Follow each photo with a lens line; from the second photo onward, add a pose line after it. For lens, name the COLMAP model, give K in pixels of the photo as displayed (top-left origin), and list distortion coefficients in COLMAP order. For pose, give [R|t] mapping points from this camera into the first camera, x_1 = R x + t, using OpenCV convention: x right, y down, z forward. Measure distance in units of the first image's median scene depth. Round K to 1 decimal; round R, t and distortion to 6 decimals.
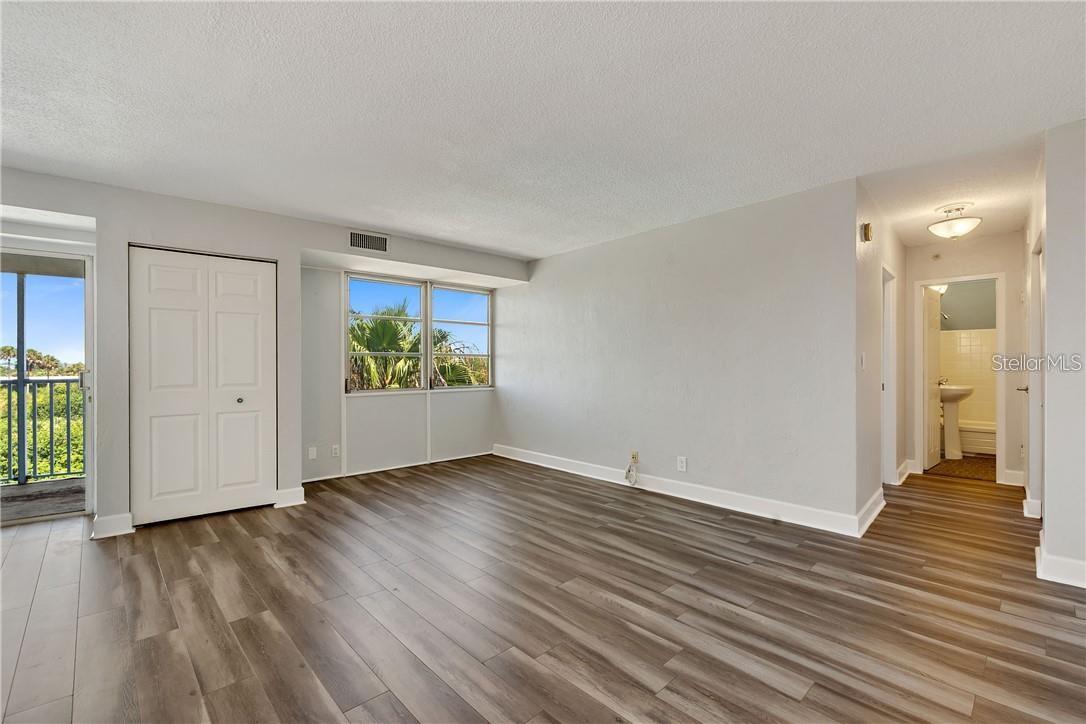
lens RADIAL K [[473.0, 0, 553.4], [0, 473.0, 367.8], [0, 0, 1]] dist [0.002592, -0.002891]
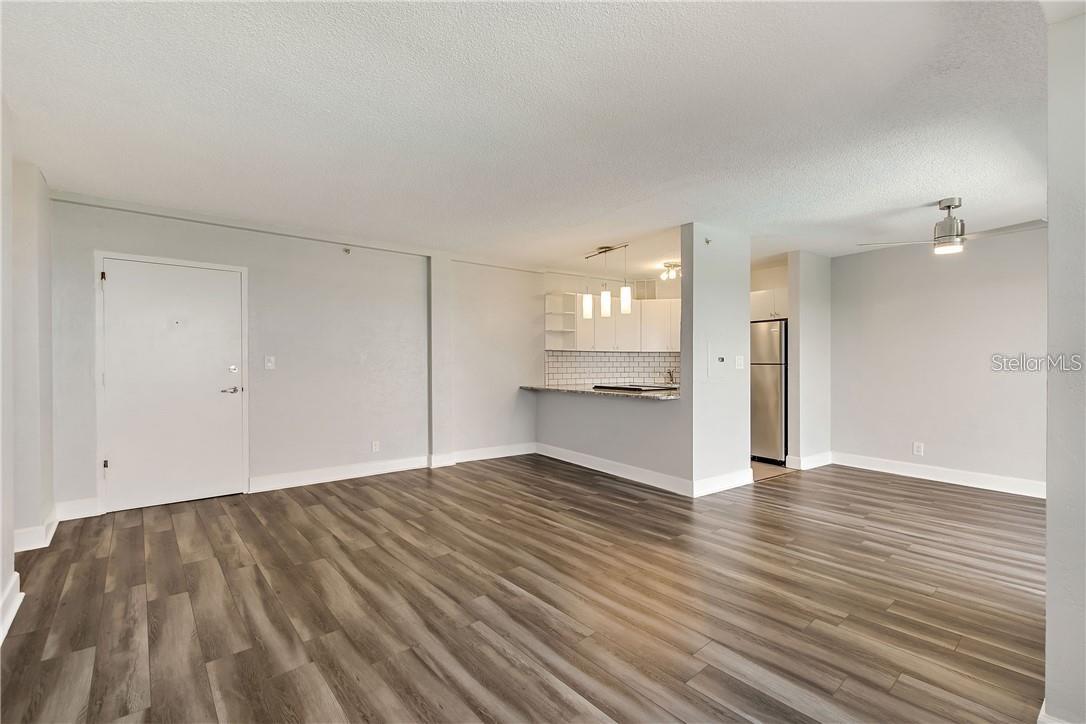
lens RADIAL K [[473.0, 0, 550.6], [0, 473.0, 362.0], [0, 0, 1]] dist [0.002592, -0.002891]
pose [[-0.998477, 0.002681, 0.055097, -0.203398], [0.002849, 0.999992, 0.002965, -0.009971], [-0.055089, 0.003117, -0.998477, 1.483085]]
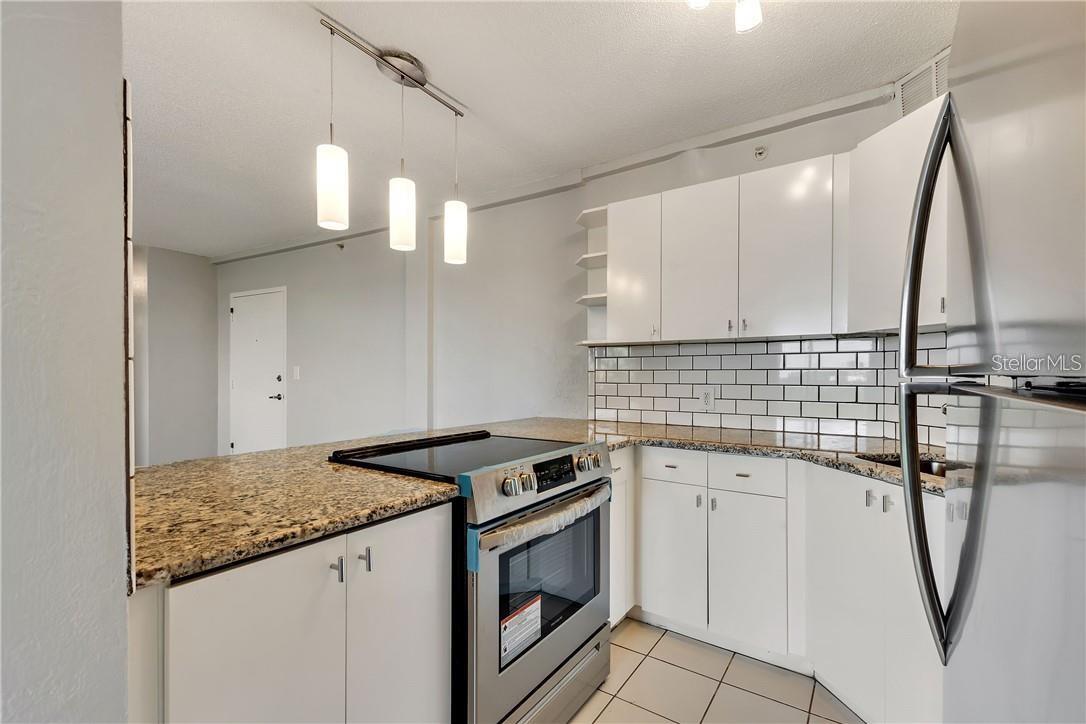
lens RADIAL K [[473.0, 0, 554.0], [0, 473.0, 380.5], [0, 0, 1]] dist [0.002592, -0.002891]
pose [[-0.319814, -0.011178, 0.947414, -0.855981], [0.004880, 0.999898, 0.013444, 0.000506], [-0.947468, 0.008923, -0.319727, 0.058107]]
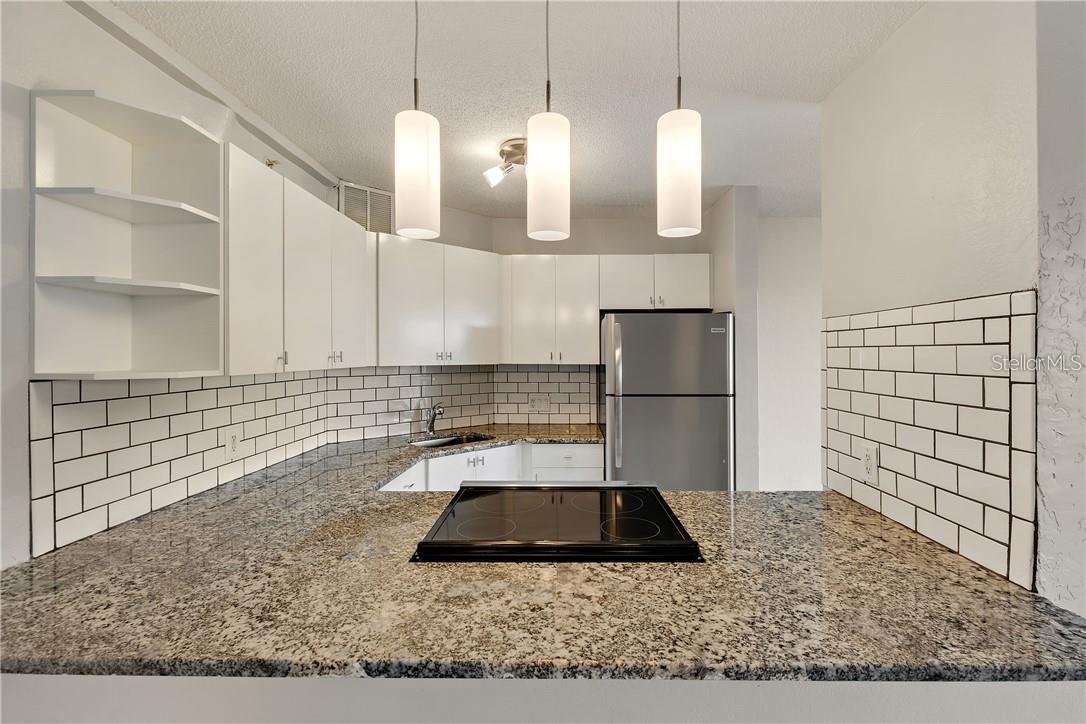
lens RADIAL K [[473.0, 0, 556.7], [0, 473.0, 348.8], [0, 0, 1]] dist [0.002592, -0.002891]
pose [[-0.619182, -0.005021, -0.785232, -0.054597], [-0.001765, 0.999986, -0.005002, -0.068555], [0.785246, -0.001712, -0.619182, 0.241898]]
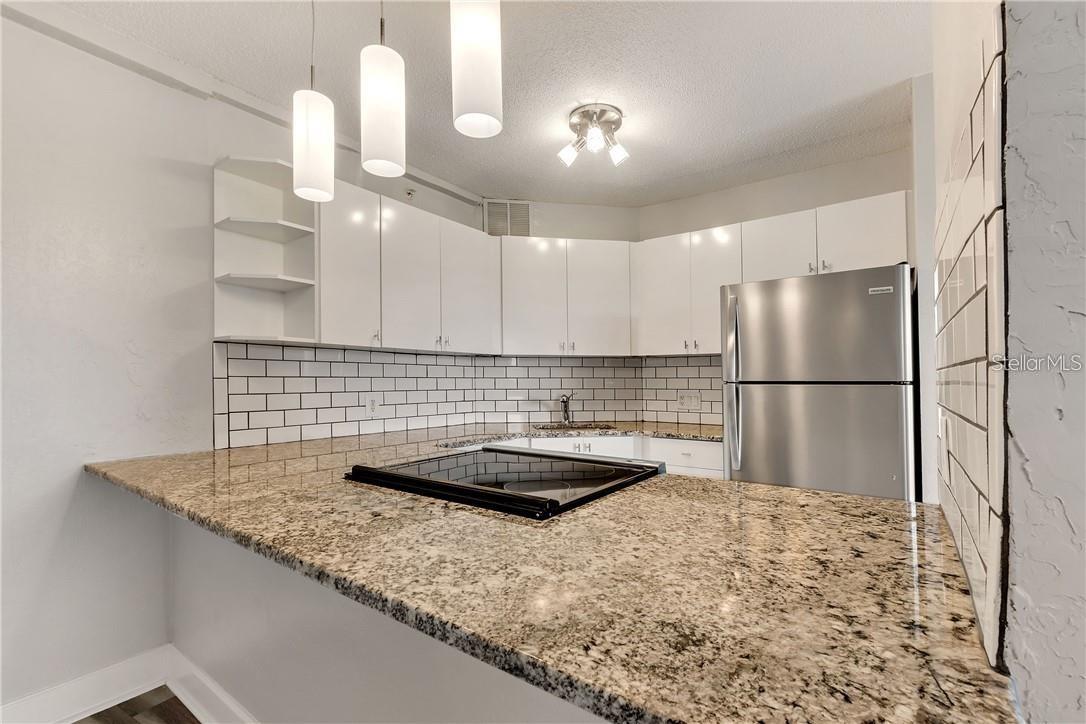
lens RADIAL K [[473.0, 0, 551.4], [0, 473.0, 367.9], [0, 0, 1]] dist [0.002592, -0.002891]
pose [[-0.958138, -0.003239, -0.286290, -0.306291], [0.003085, 0.999761, -0.021638, -0.002864], [0.286291, -0.021616, -0.957899, 0.380894]]
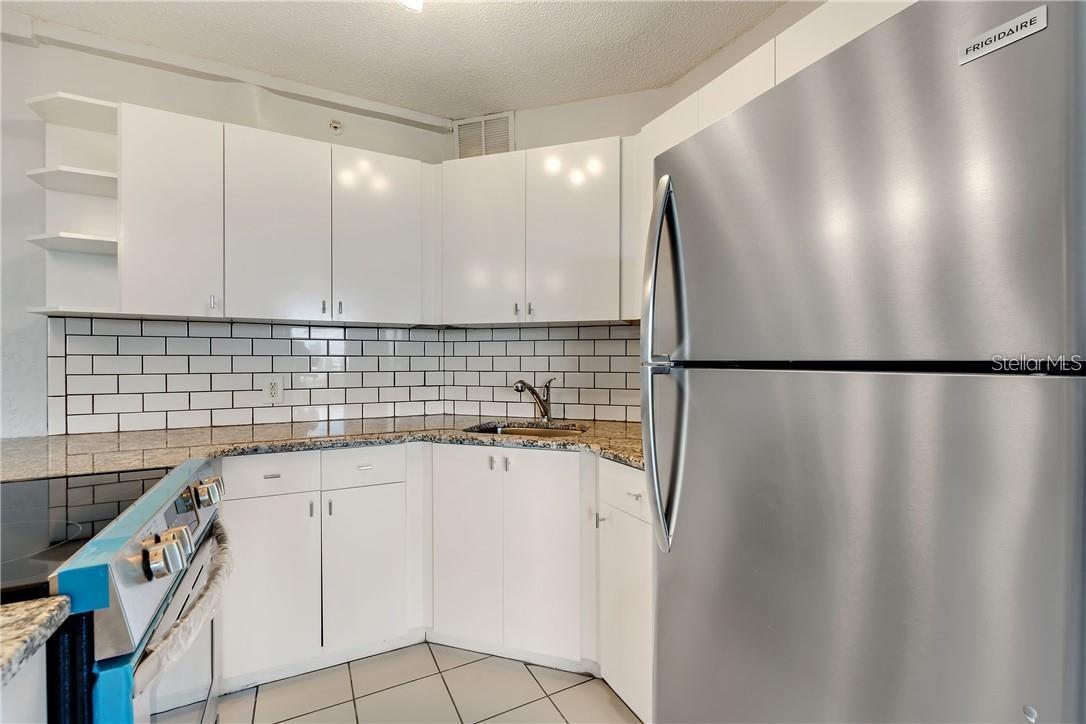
lens RADIAL K [[473.0, 0, 555.5], [0, 473.0, 366.0], [0, 0, 1]] dist [0.002592, -0.002891]
pose [[-0.986610, 0.000485, 0.163098, -0.705280], [0.003052, 0.999875, 0.015492, -0.000039], [-0.163070, 0.015783, -0.986488, 0.145875]]
